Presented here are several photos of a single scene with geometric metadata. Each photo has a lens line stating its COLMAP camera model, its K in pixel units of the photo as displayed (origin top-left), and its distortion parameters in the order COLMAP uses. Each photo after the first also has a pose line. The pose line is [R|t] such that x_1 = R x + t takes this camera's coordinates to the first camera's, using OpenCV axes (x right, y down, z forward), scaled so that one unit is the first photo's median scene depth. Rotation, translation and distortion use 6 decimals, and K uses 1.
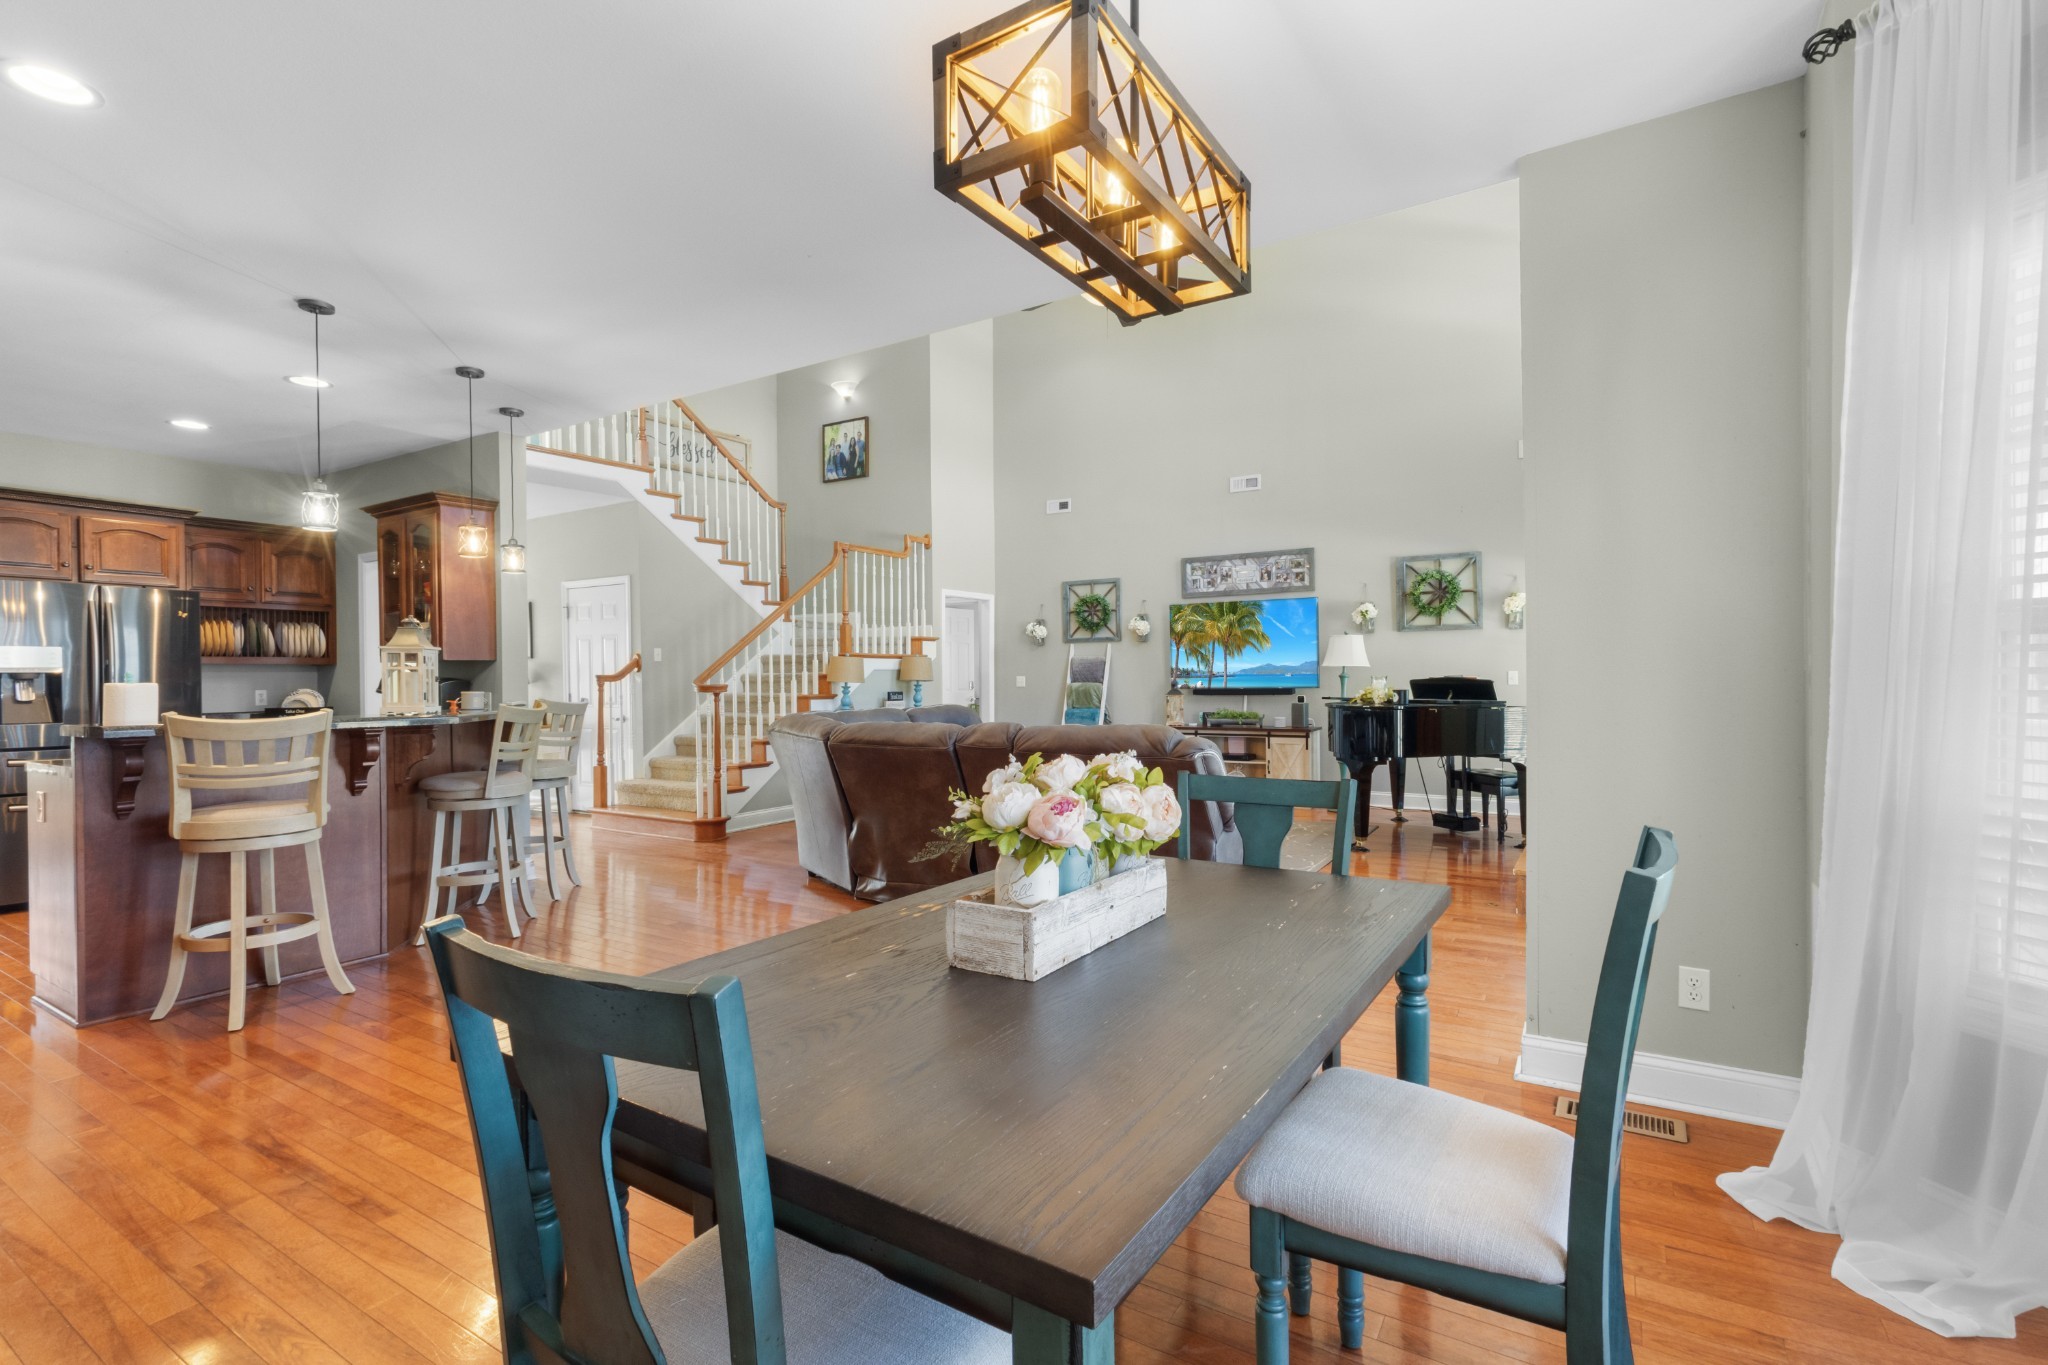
lens RADIAL K [[942.2, 0, 1043.7], [0, 942.2, 680.5], [0, 0, 1]] dist [0.000844, -0.000001]
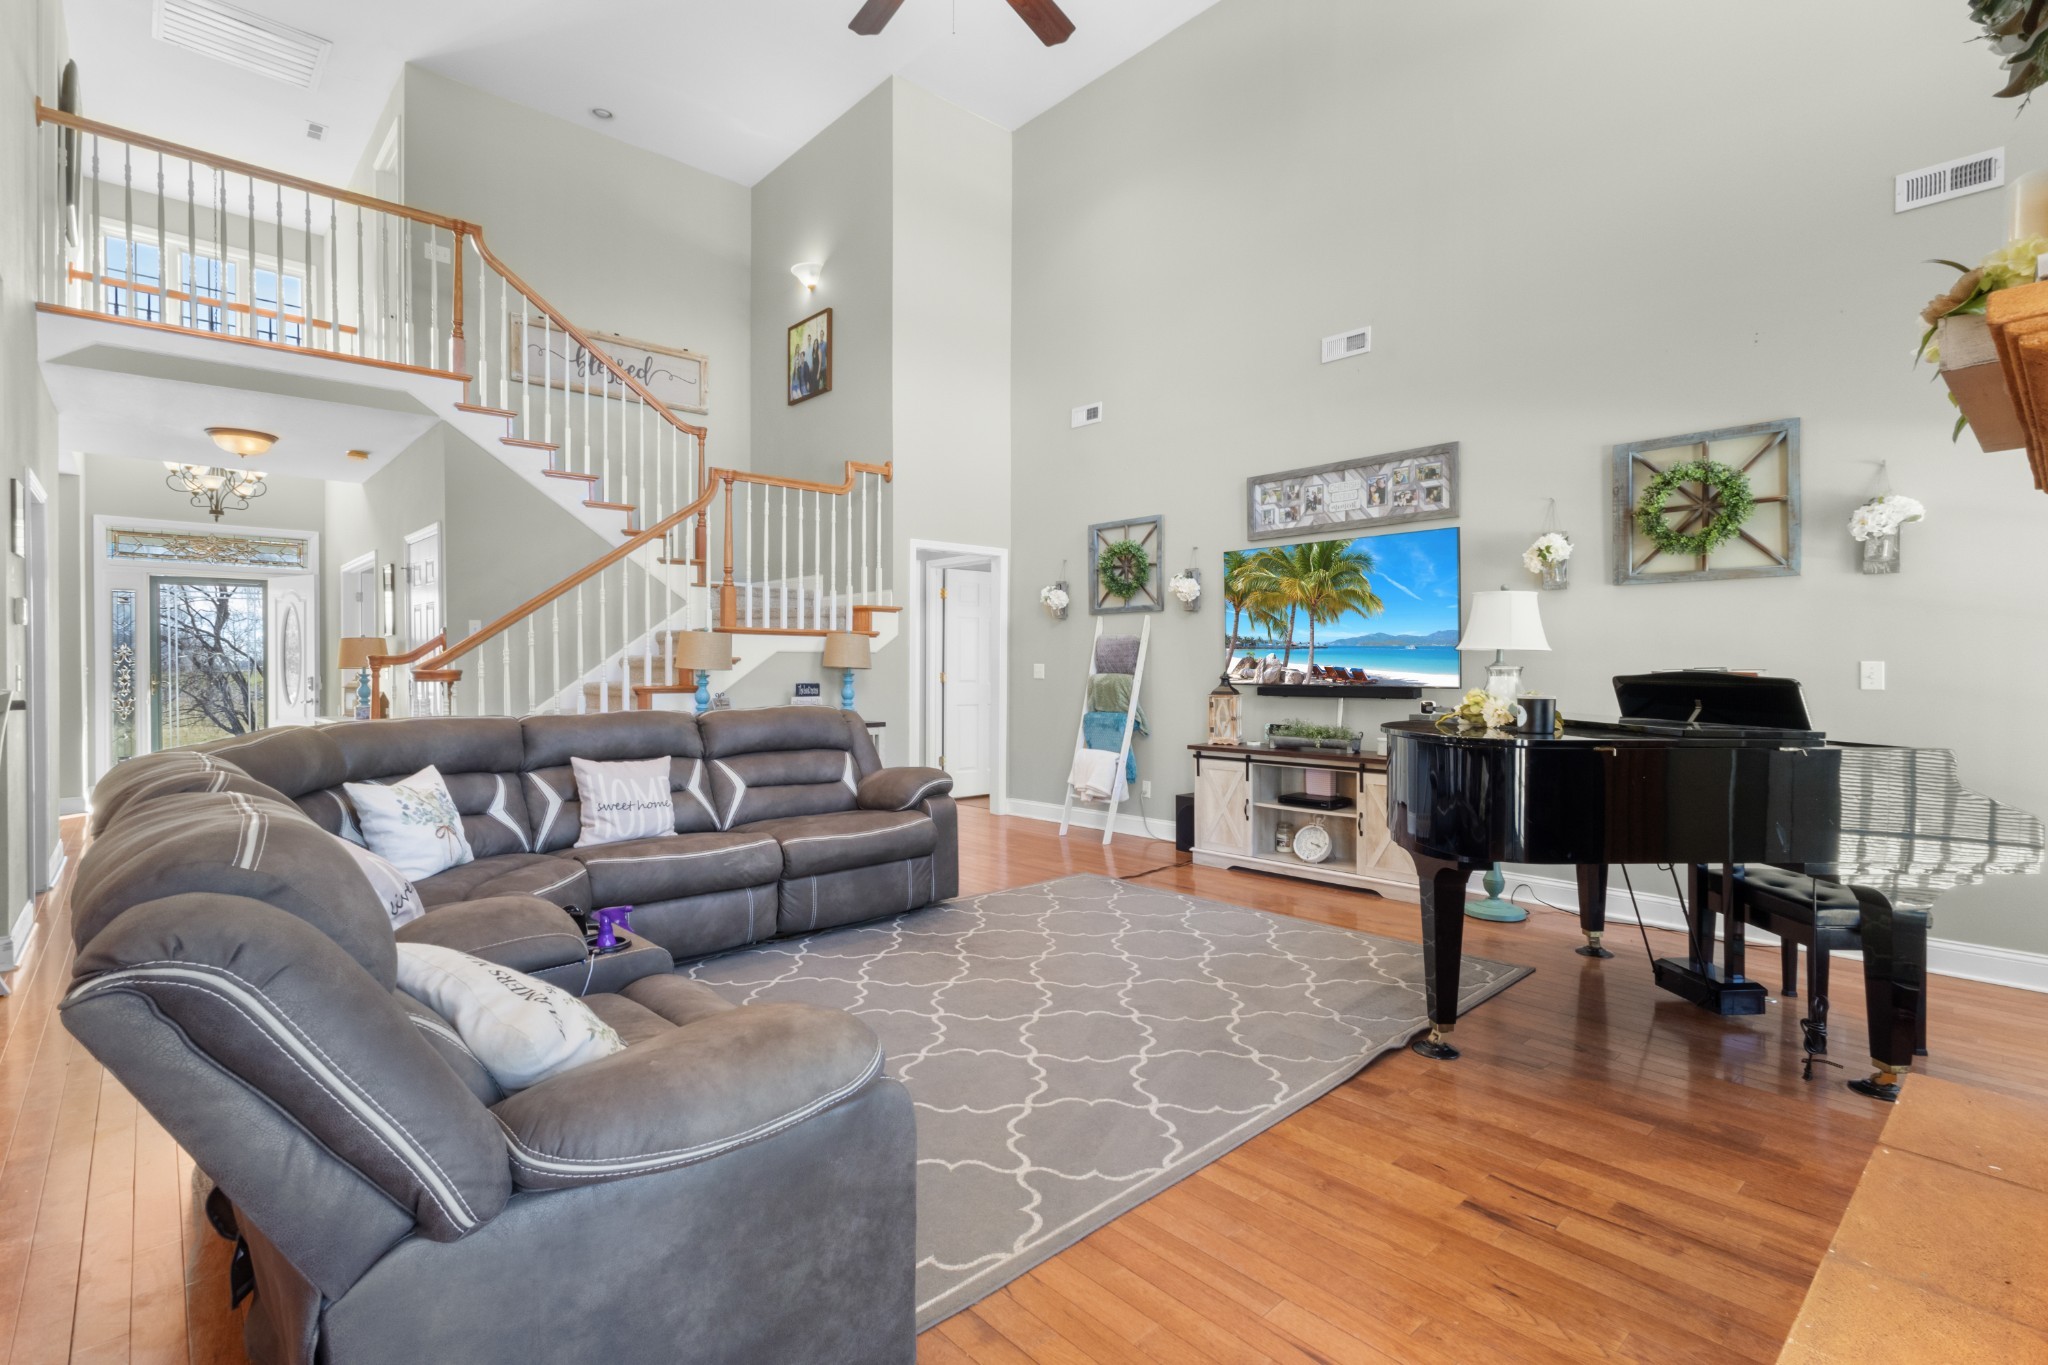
lens RADIAL K [[968.5, 0, 1025.3], [0, 968.5, 672.9], [0, 0, 1]] dist [0.008491, 0.000392]
pose [[0.960482, 0.011967, -0.278084, 0.192474], [-0.010523, 0.999922, 0.006686, -0.002485], [0.278142, -0.003496, 0.960534, 0.350000]]
